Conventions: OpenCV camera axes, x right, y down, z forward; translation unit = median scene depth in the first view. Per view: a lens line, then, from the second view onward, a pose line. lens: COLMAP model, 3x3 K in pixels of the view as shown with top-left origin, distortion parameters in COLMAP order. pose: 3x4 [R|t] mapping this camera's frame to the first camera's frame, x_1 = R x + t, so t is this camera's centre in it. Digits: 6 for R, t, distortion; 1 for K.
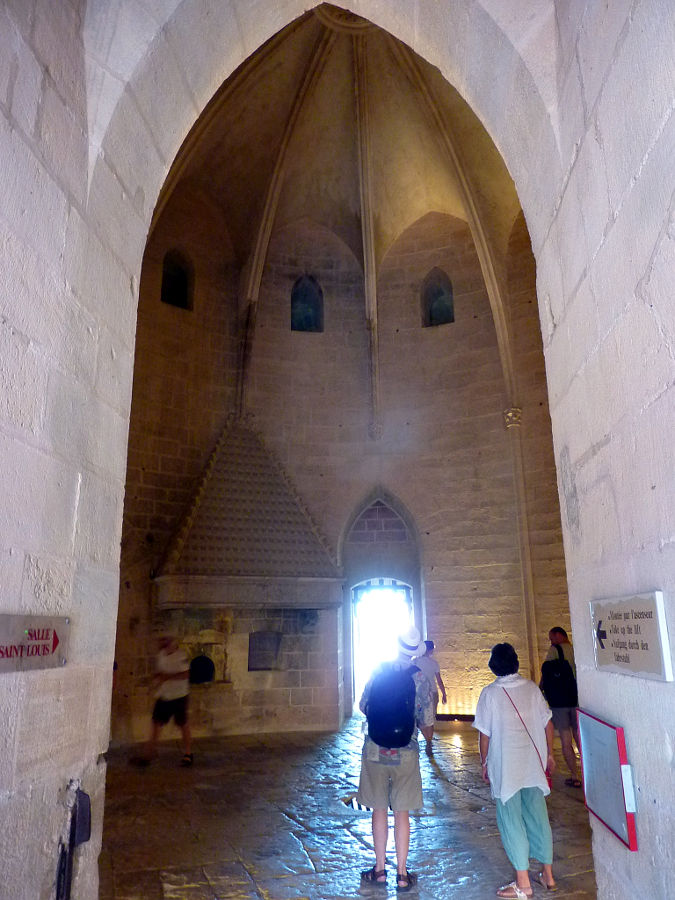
lens RADIAL K [[670.7, 0, 337.4], [0, 670.7, 453.0], [0, 0, 1]] dist [-0.024666, -0.008577]
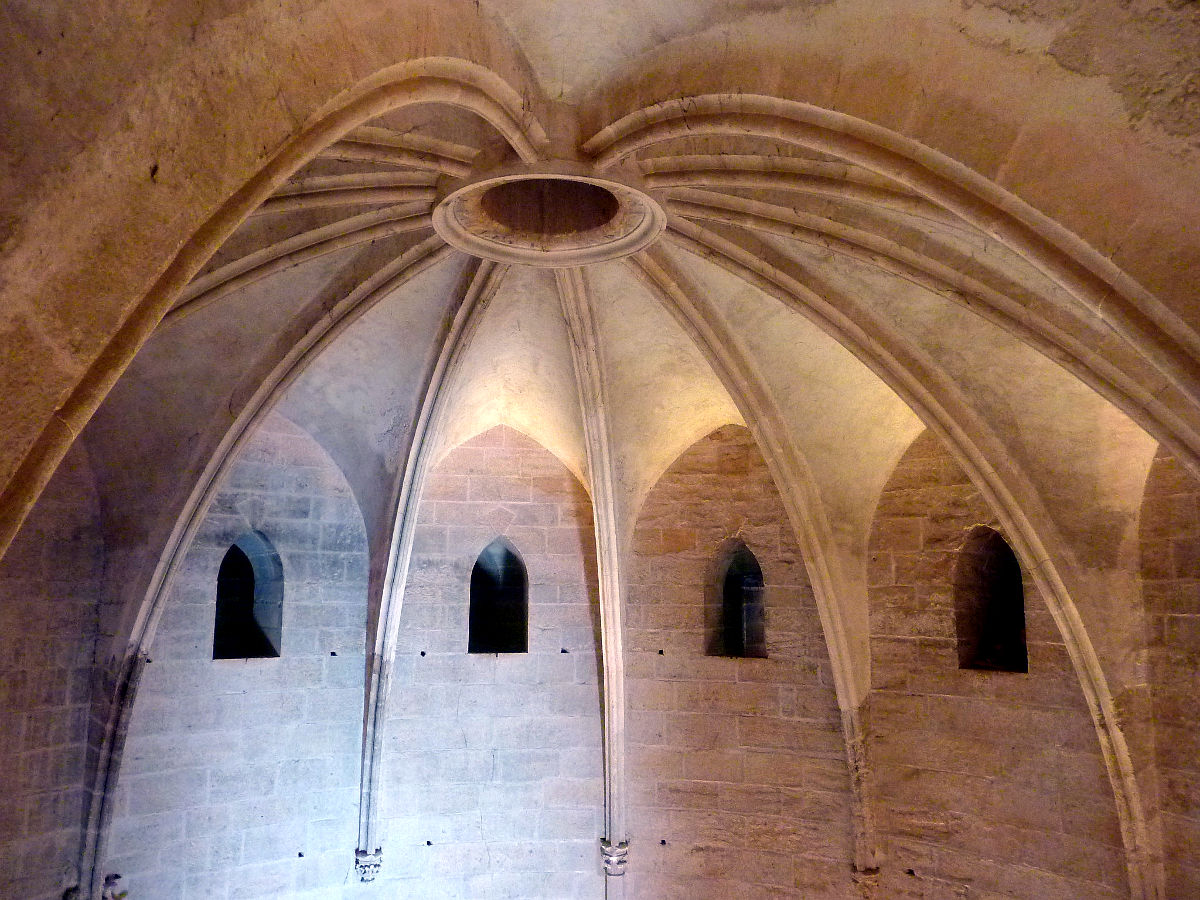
lens RADIAL K [[894.3, 0, 604.2], [0, 894.3, 448.7], [0, 0, 1]] dist [-0.024666, -0.008577]
pose [[0.877622, 0.093247, 0.470196, -0.155470], [-0.140261, 0.987921, 0.065878, -0.473133], [-0.458373, -0.123766, 0.880100, 0.362238]]
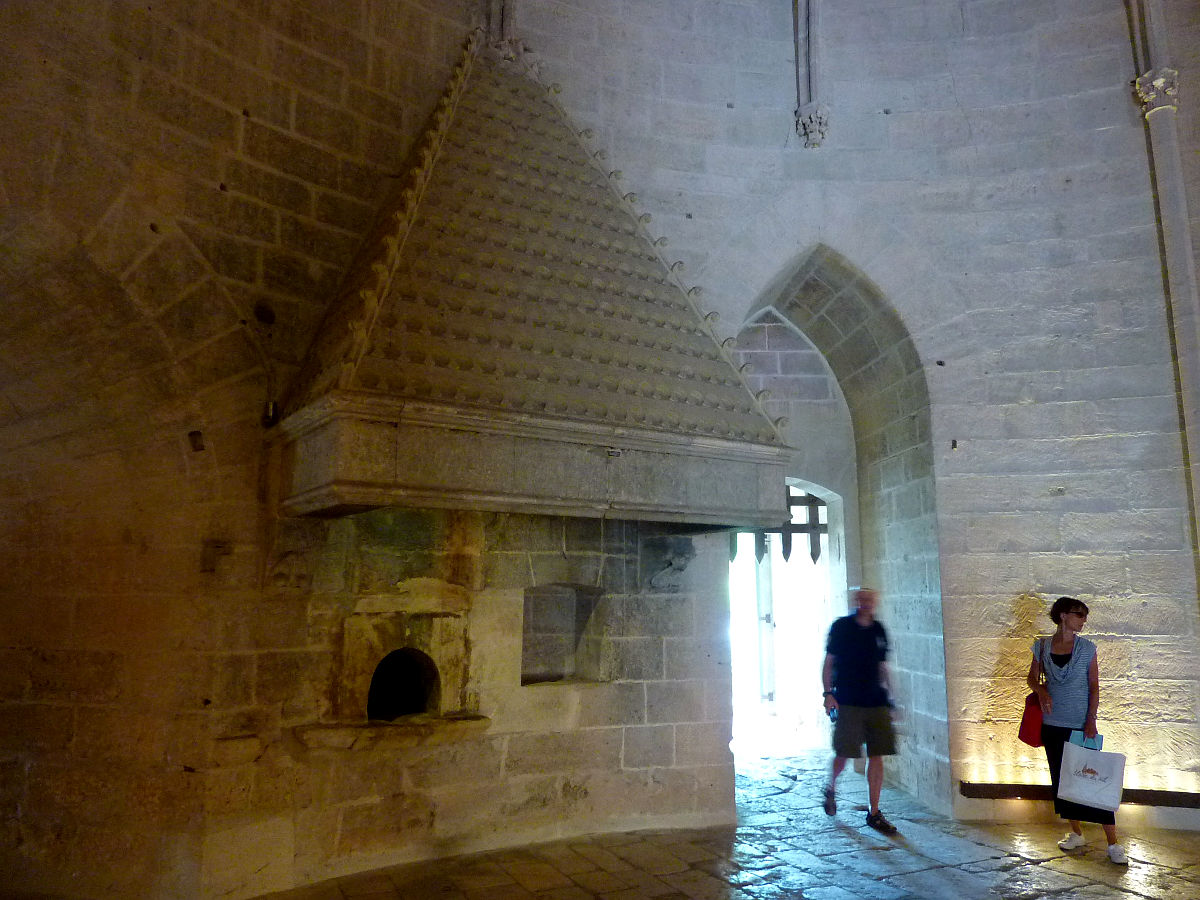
lens RADIAL K [[894.3, 0, 603.2], [0, 894.3, 450.9], [0, 0, 1]] dist [-0.024666, -0.008577]
pose [[0.990107, 0.032722, 0.136442, -0.157039], [-0.045931, 0.994435, 0.094814, 0.137096], [-0.132581, -0.100143, 0.986100, 0.486512]]
